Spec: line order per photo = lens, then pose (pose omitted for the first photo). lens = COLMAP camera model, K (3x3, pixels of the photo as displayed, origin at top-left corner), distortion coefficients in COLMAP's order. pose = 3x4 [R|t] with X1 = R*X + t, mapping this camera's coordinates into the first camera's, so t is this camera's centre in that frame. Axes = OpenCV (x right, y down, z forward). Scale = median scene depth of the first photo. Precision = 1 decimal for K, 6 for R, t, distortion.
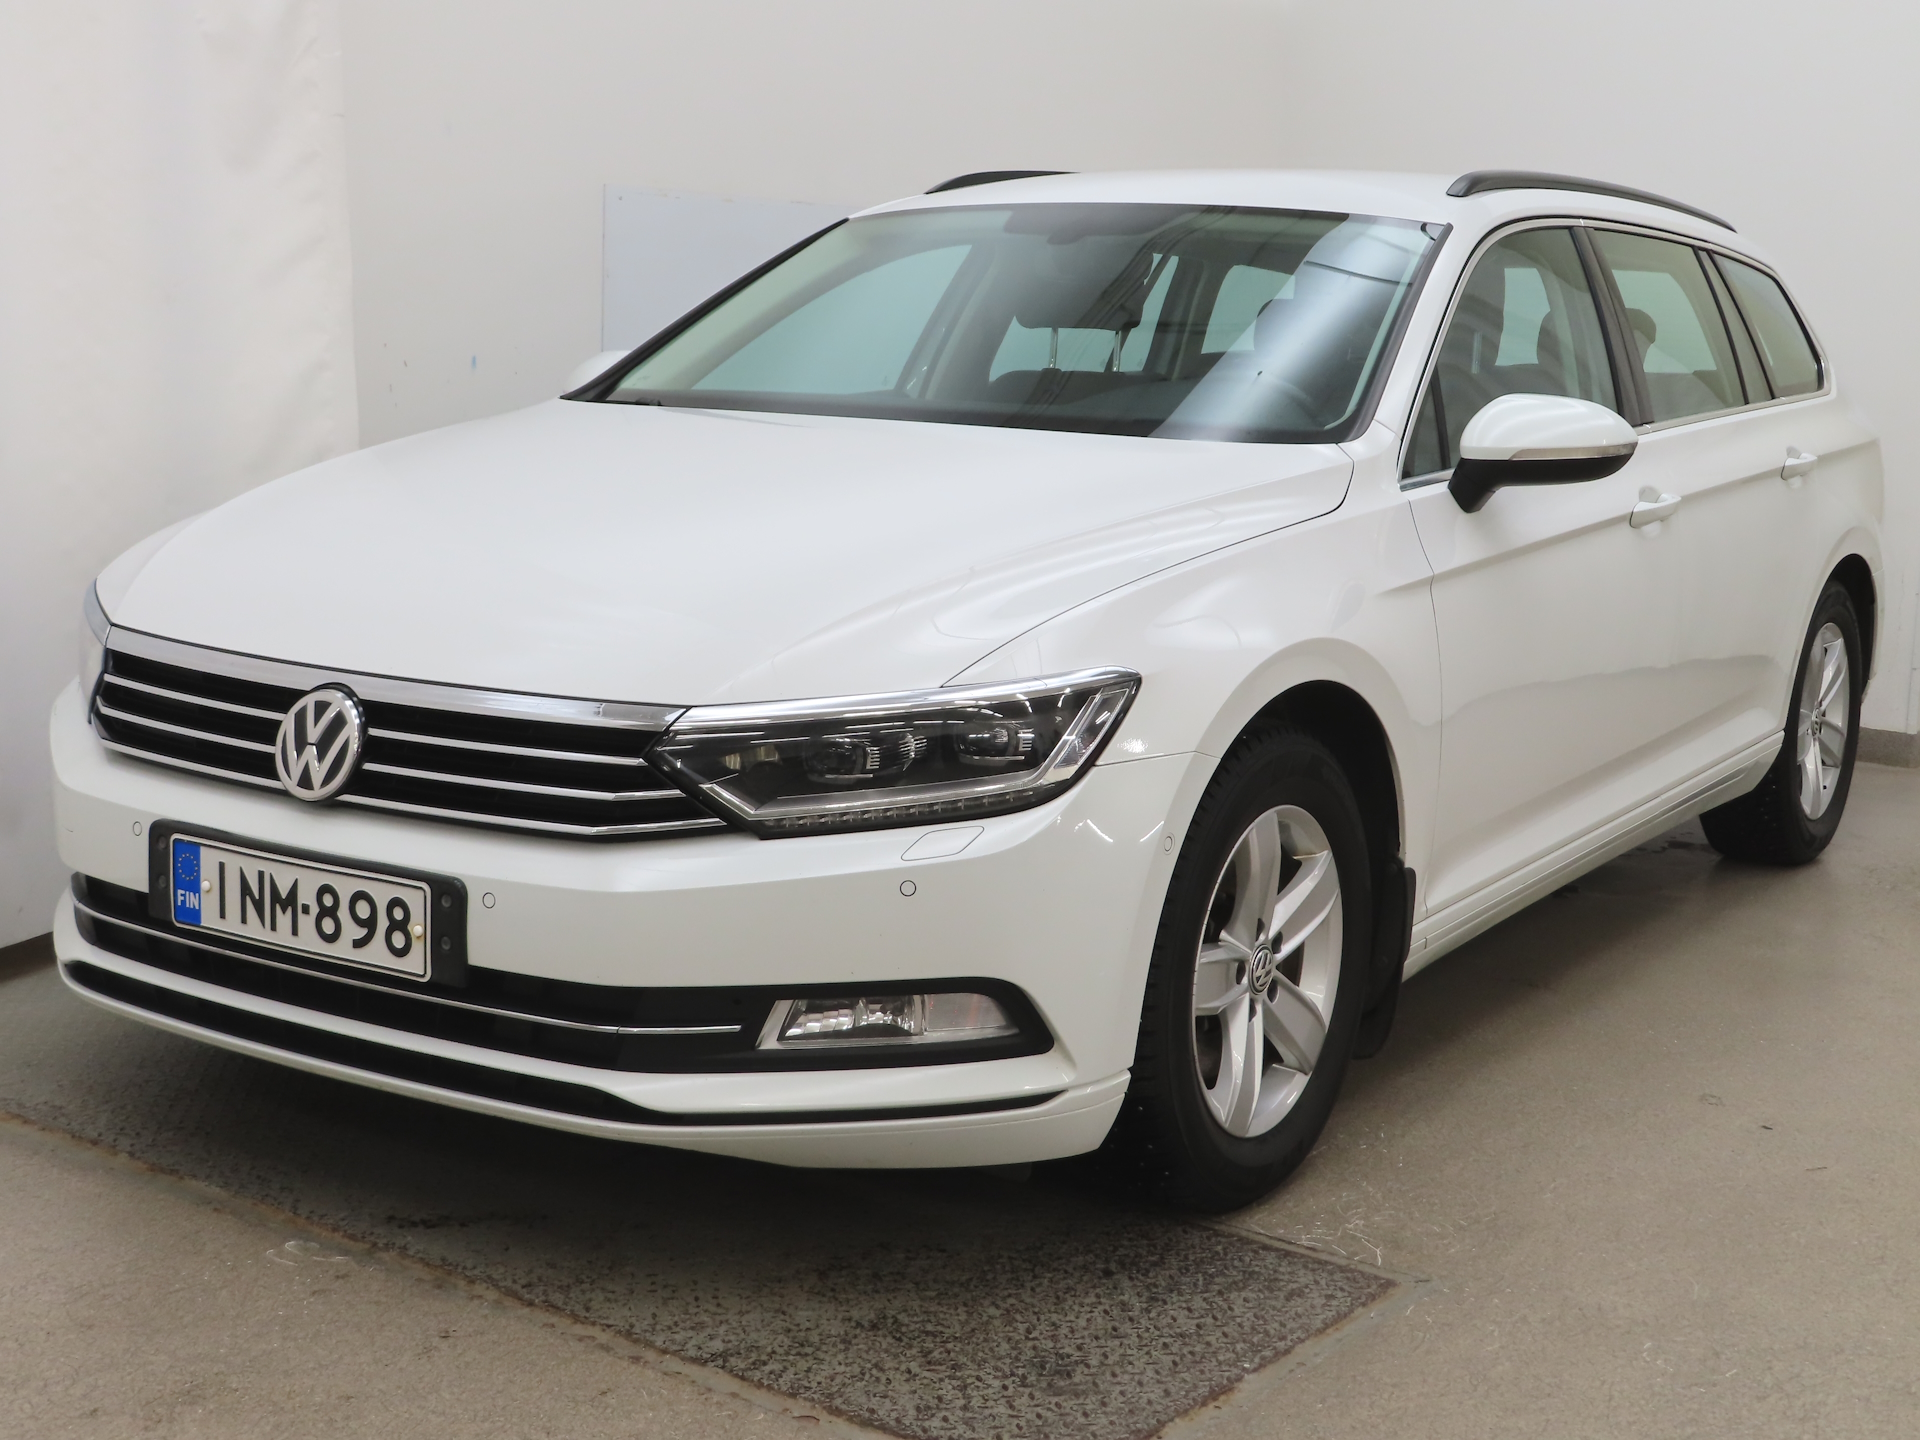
lens RADIAL K [[2220.8, 0, 964.6], [0, 2220.8, 717.5], [0, 0, 1]] dist [-0.019234, 0.000000]
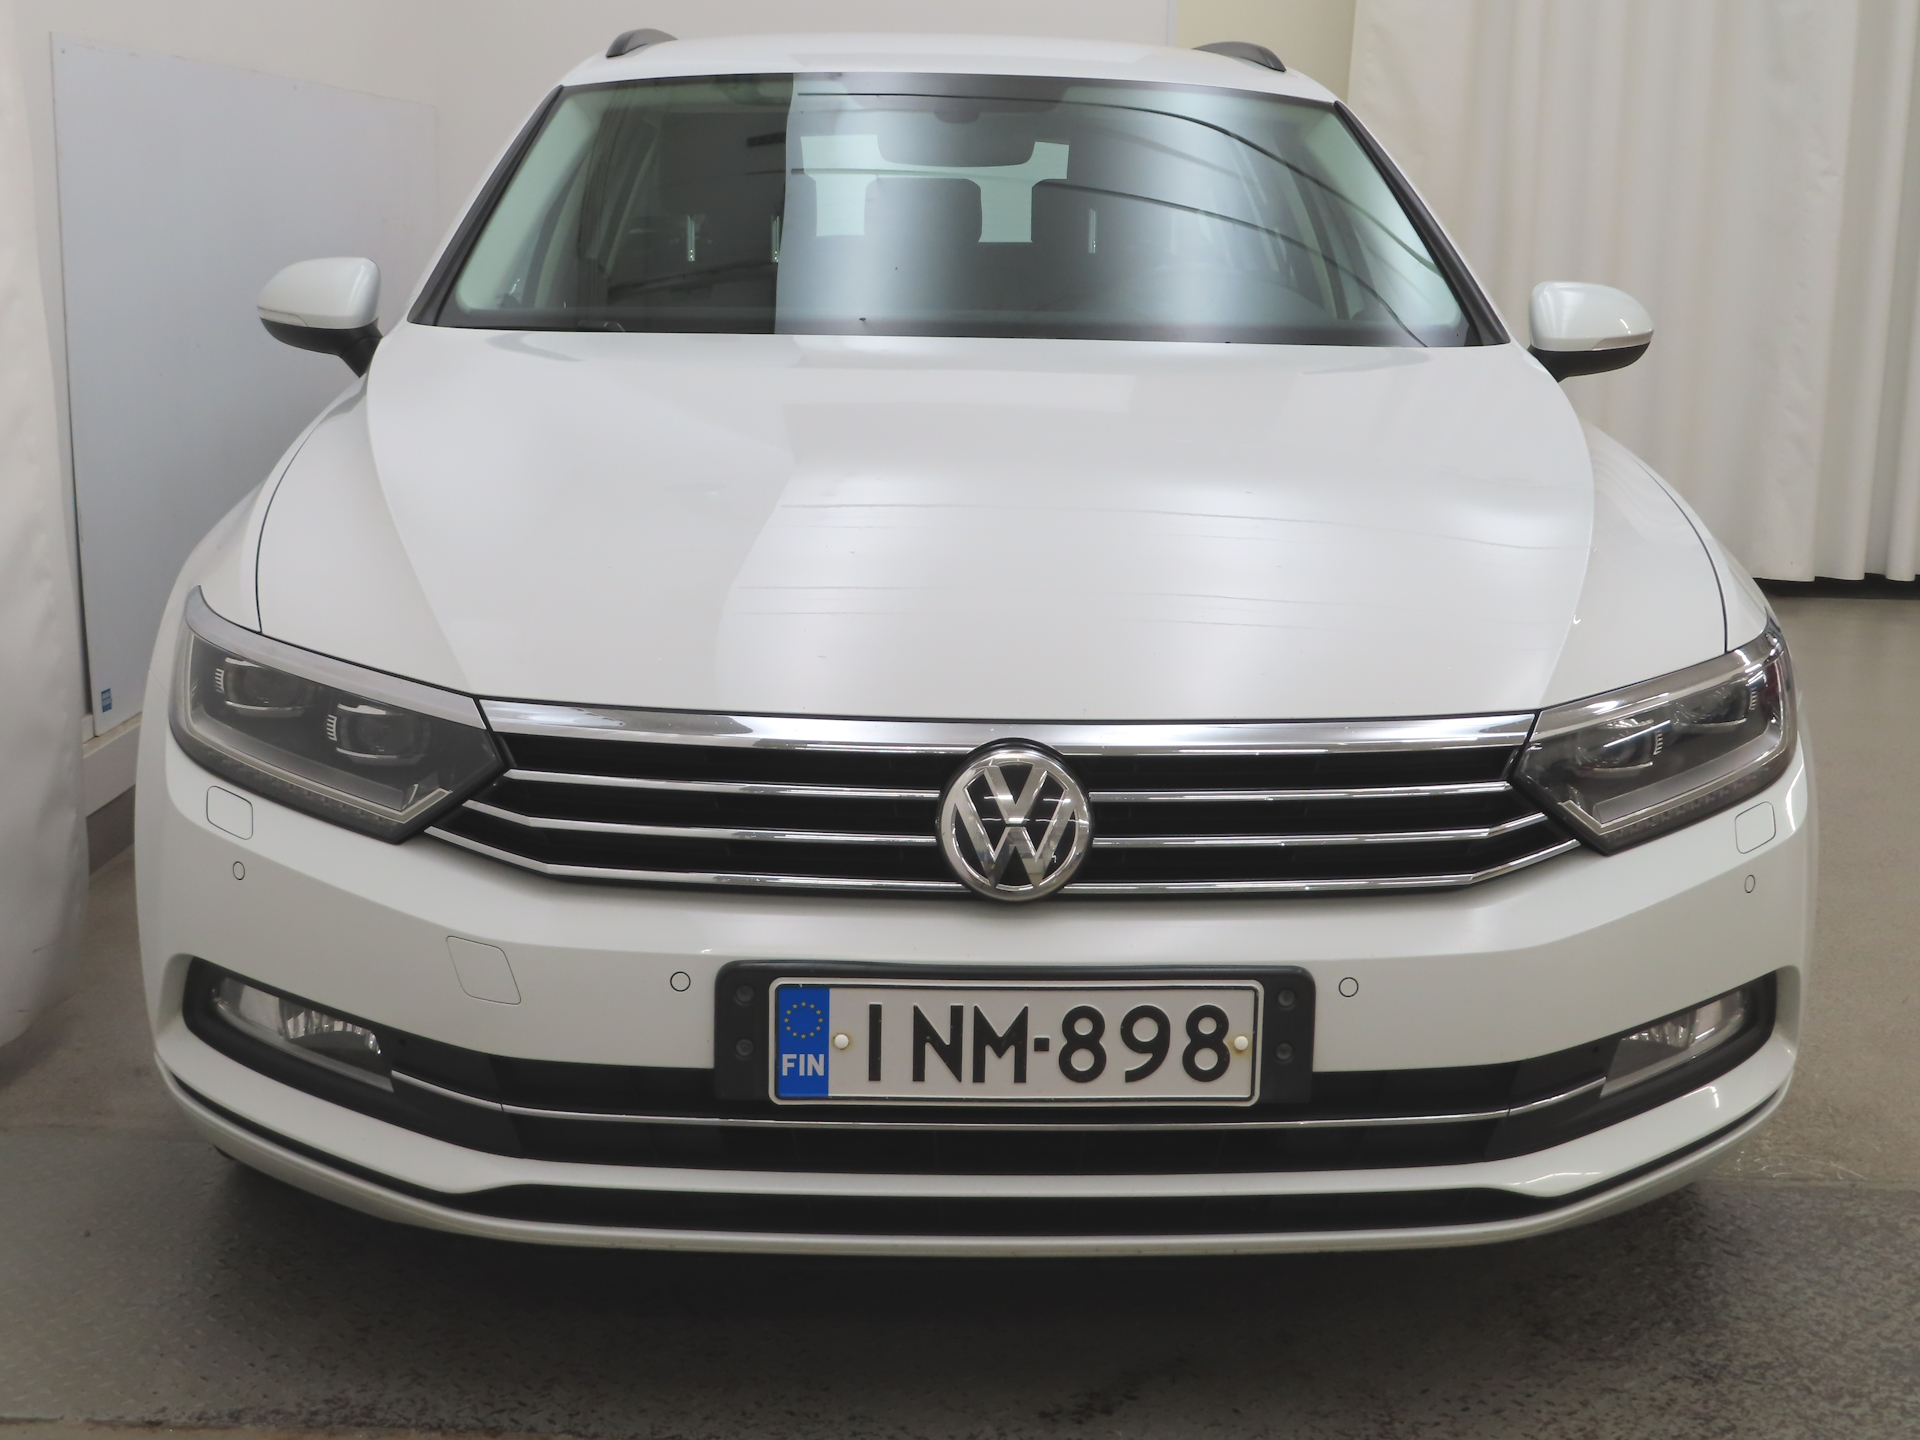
lens RADIAL K [[2220.8, 0, 959.1], [0, 2220.8, 706.1], [0, 0, 1]] dist [-0.019234, 0.000000]
pose [[0.841029, -0.122877, 0.526851, -0.696781], [0.093866, 0.992237, 0.081578, -0.089288], [-0.532785, -0.019156, 0.846034, 0.386514]]
